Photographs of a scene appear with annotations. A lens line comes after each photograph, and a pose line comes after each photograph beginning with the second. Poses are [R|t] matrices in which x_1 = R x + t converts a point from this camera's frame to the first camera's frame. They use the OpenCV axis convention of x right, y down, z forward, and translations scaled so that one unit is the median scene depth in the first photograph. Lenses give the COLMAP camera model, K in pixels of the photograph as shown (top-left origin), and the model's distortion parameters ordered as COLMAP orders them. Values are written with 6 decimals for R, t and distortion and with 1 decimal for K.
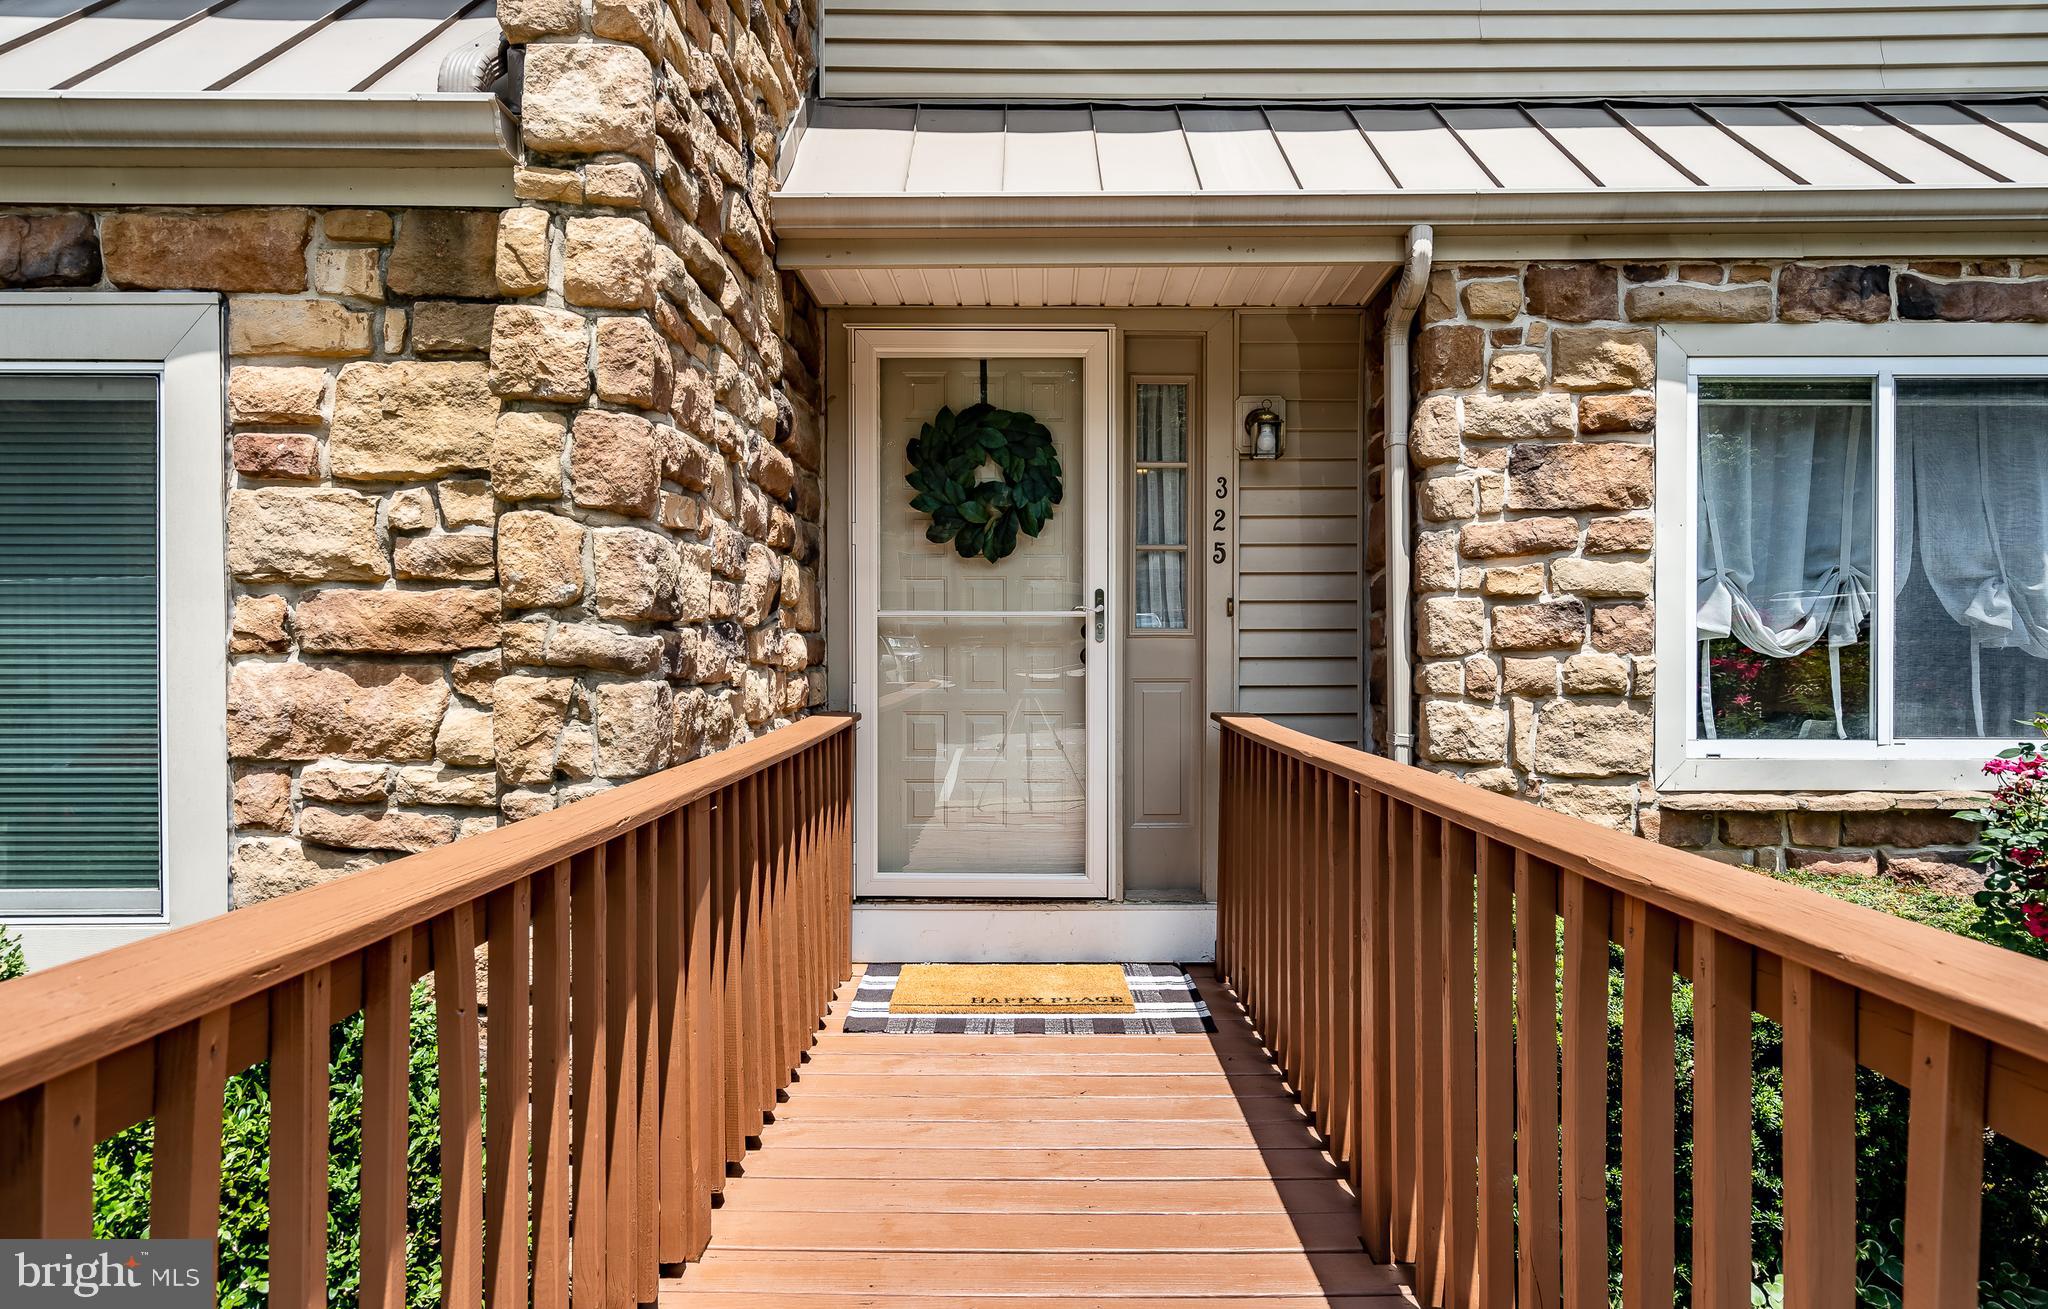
lens RADIAL K [[1120.8, 0, 1021.7], [0, 1120.8, 655.5], [0, 0, 1]] dist [0.006551, 0.000423]
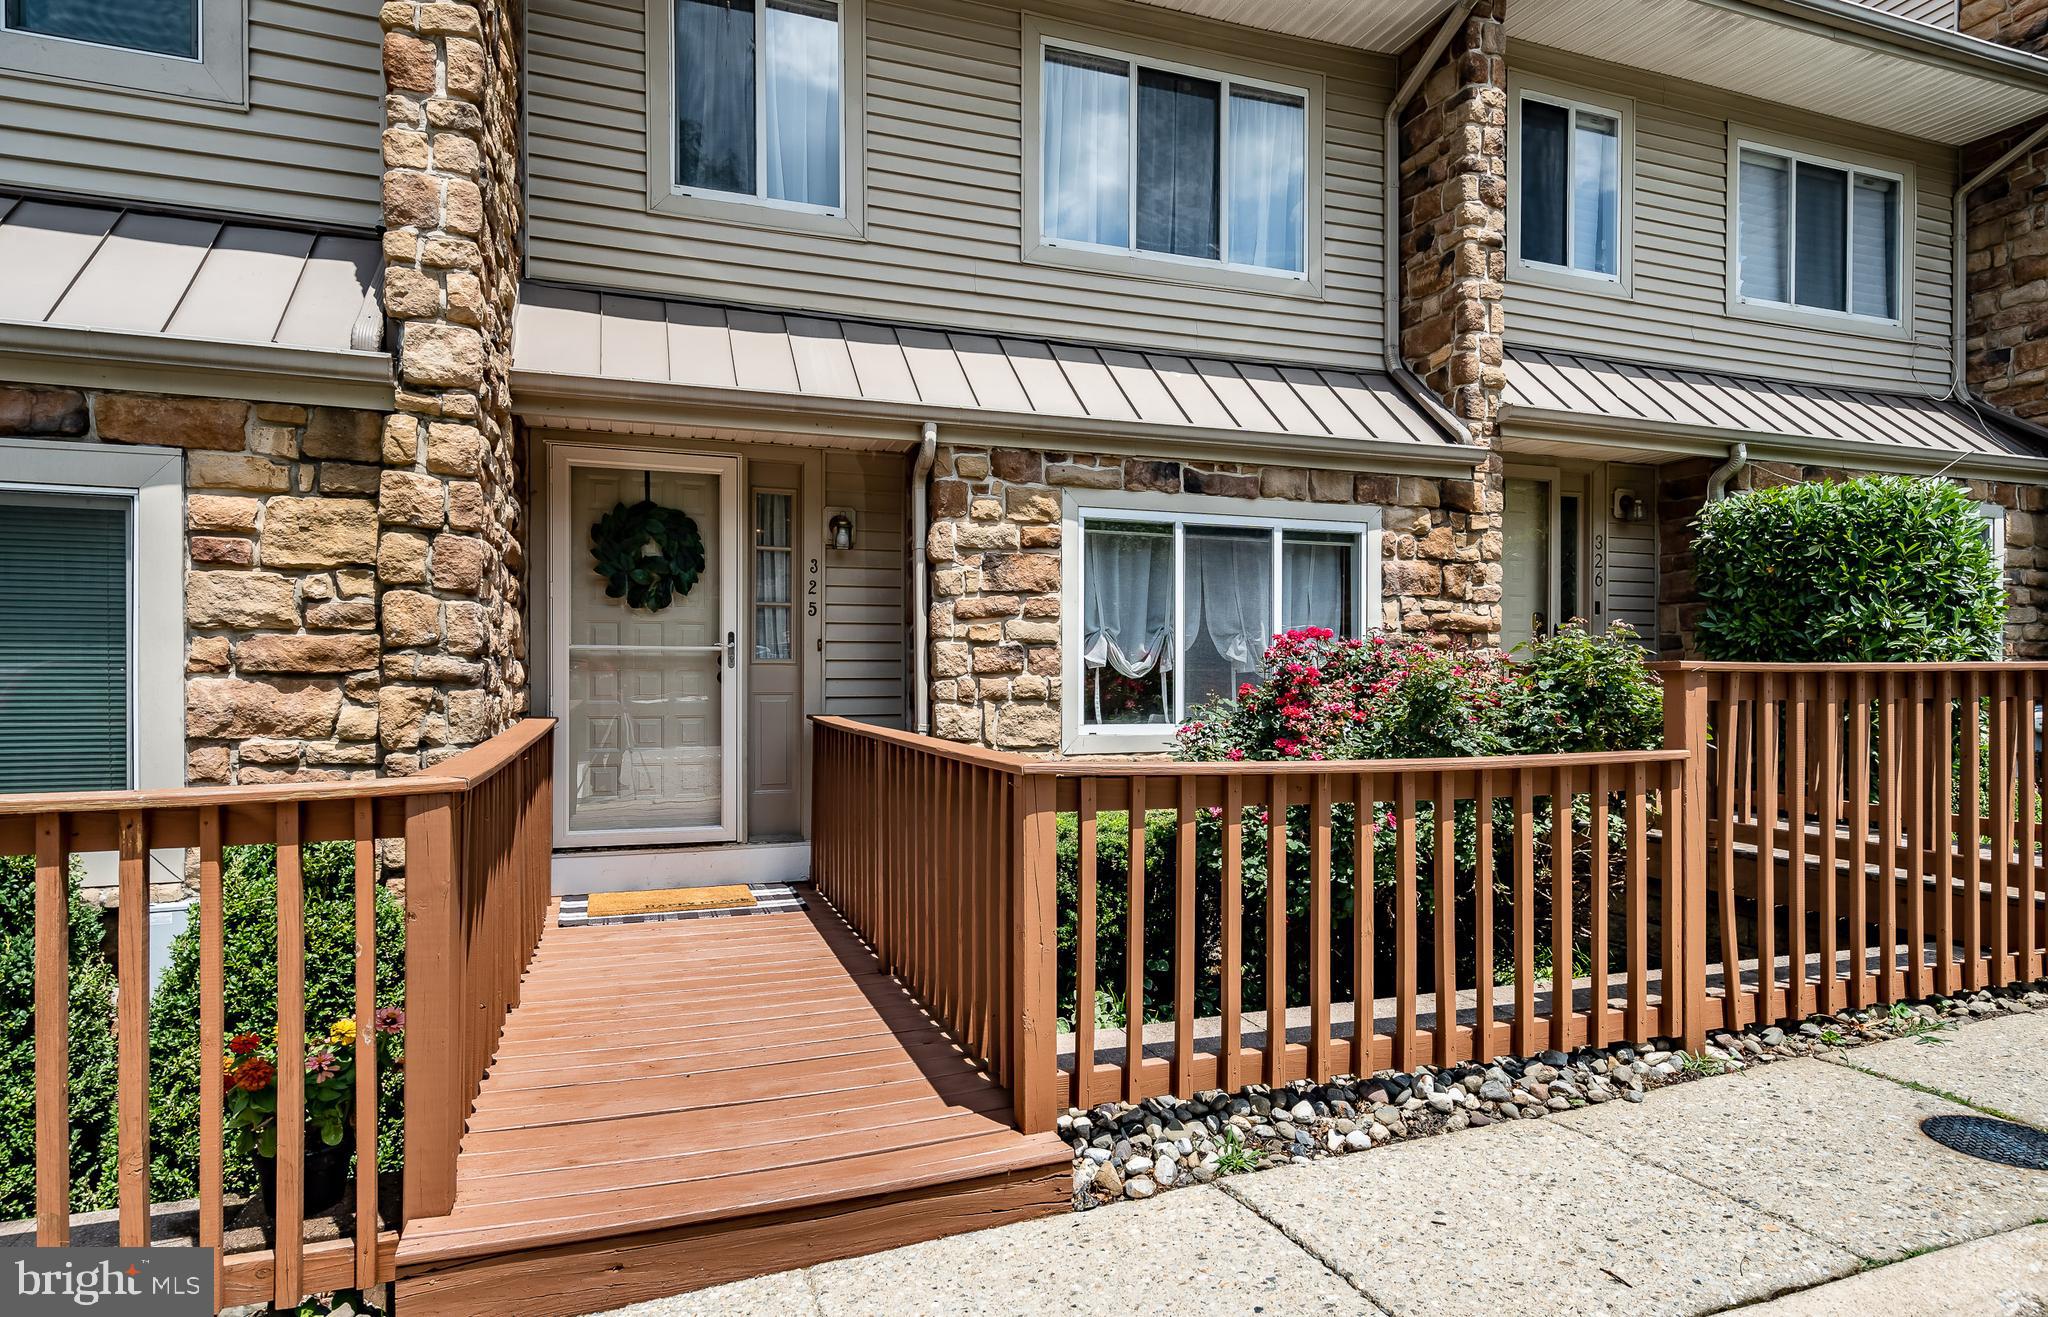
lens RADIAL K [[1120.8, 0, 1017.3], [0, 1120.8, 686.0], [0, 0, 1]] dist [0.006551, 0.000423]
pose [[0.941436, -0.001616, 0.337187, -0.088541], [0.000186, 0.999991, 0.004272, 0.007015], [-0.337191, -0.003959, 0.941428, -0.620391]]
